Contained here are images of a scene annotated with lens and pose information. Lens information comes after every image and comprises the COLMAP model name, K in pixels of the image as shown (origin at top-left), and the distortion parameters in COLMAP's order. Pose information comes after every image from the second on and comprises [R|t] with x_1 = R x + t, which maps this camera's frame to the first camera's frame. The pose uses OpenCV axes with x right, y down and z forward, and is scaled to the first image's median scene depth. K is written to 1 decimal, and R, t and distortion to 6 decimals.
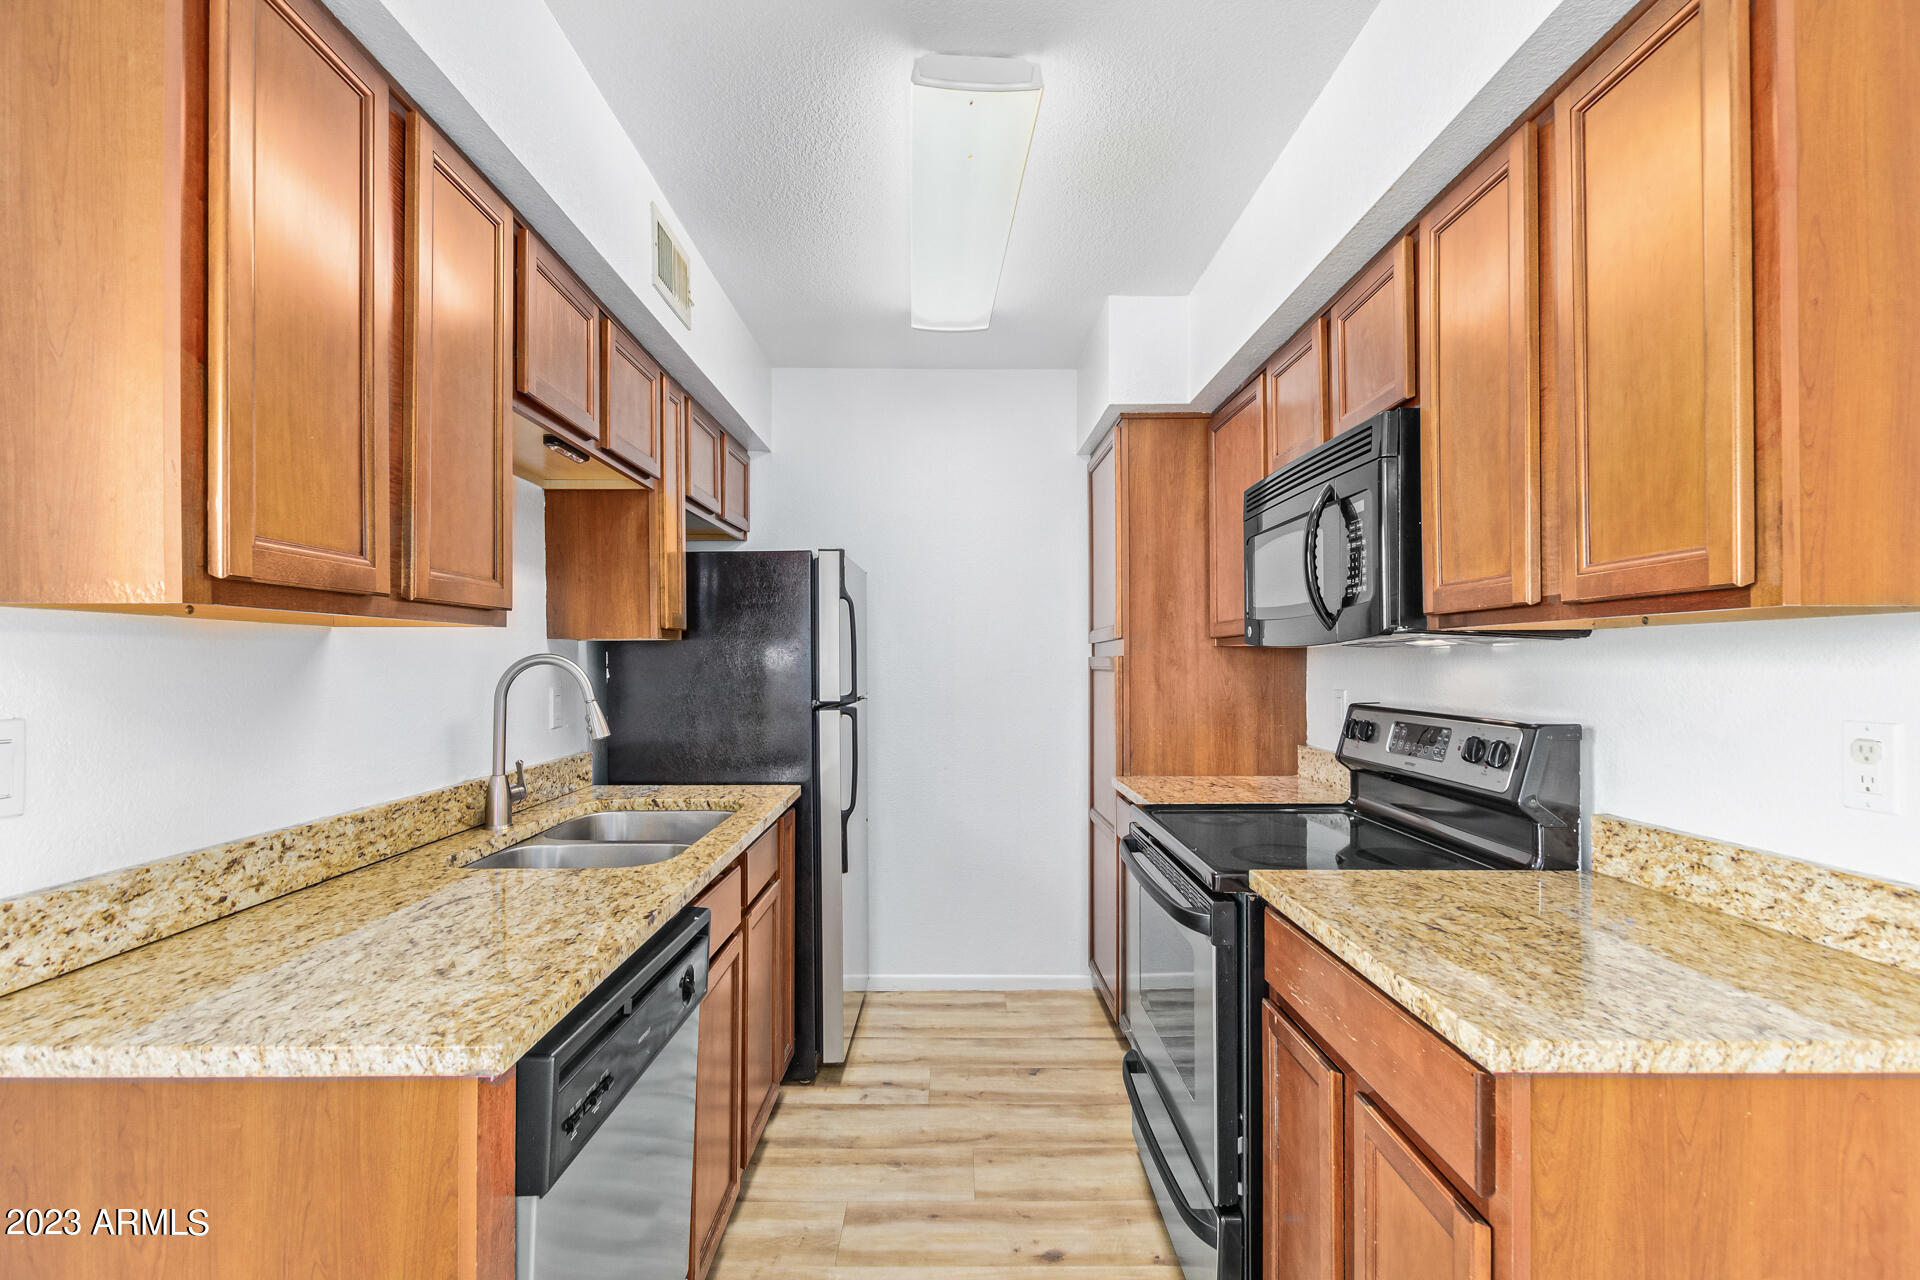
lens RADIAL K [[882.4, 0, 956.2], [0, 882.4, 653.9], [0, 0, 1]] dist [0.007347, -0.004303]
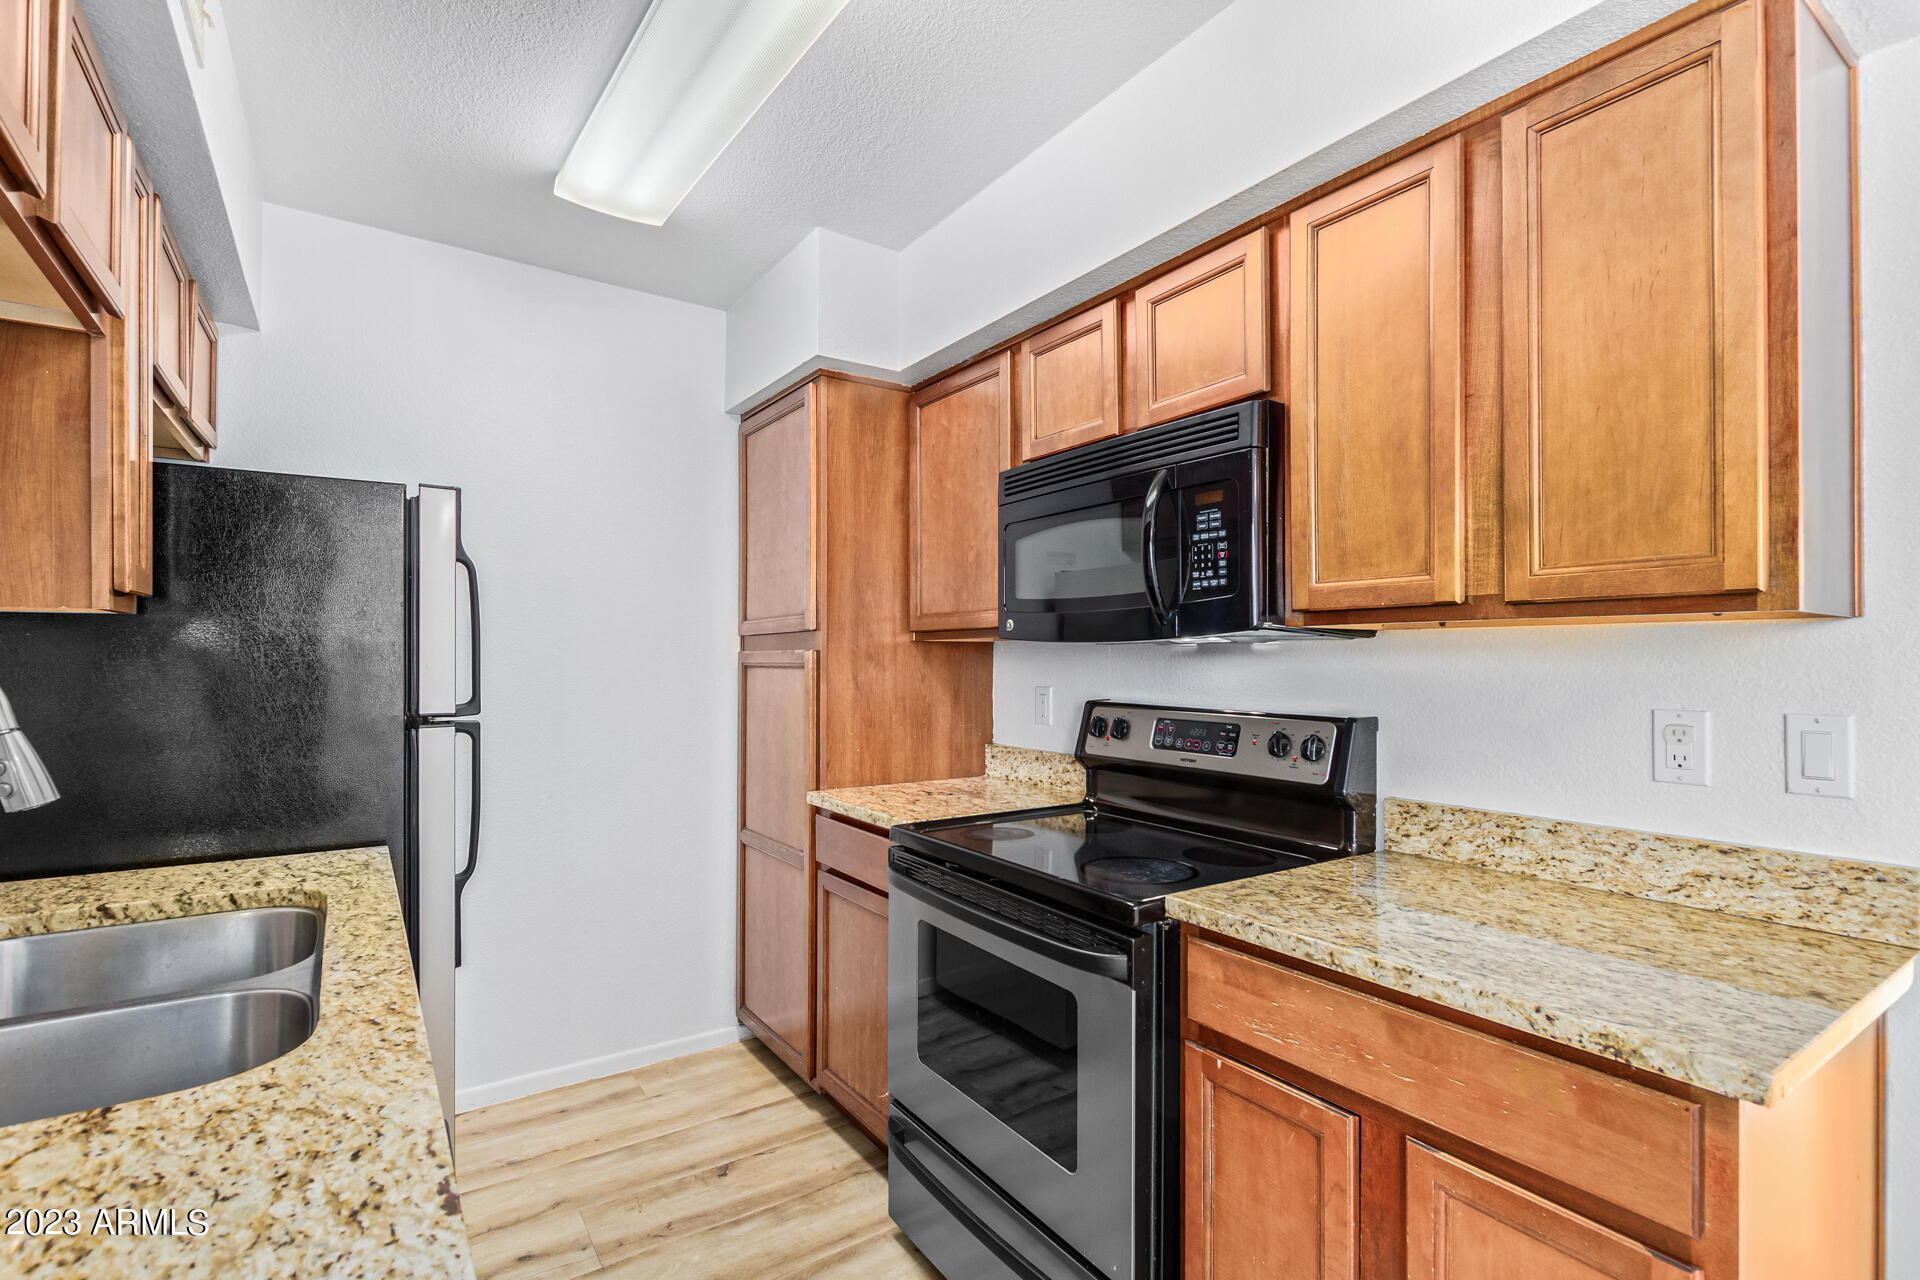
lens RADIAL K [[882.4, 0, 971.7], [0, 882.4, 651.3], [0, 0, 1]] dist [0.007347, -0.004303]
pose [[0.824965, 0.009189, 0.565108, -0.397602], [-0.010062, 0.999948, -0.001572, 0.006935], [-0.565094, -0.004390, 0.825015, 0.477440]]
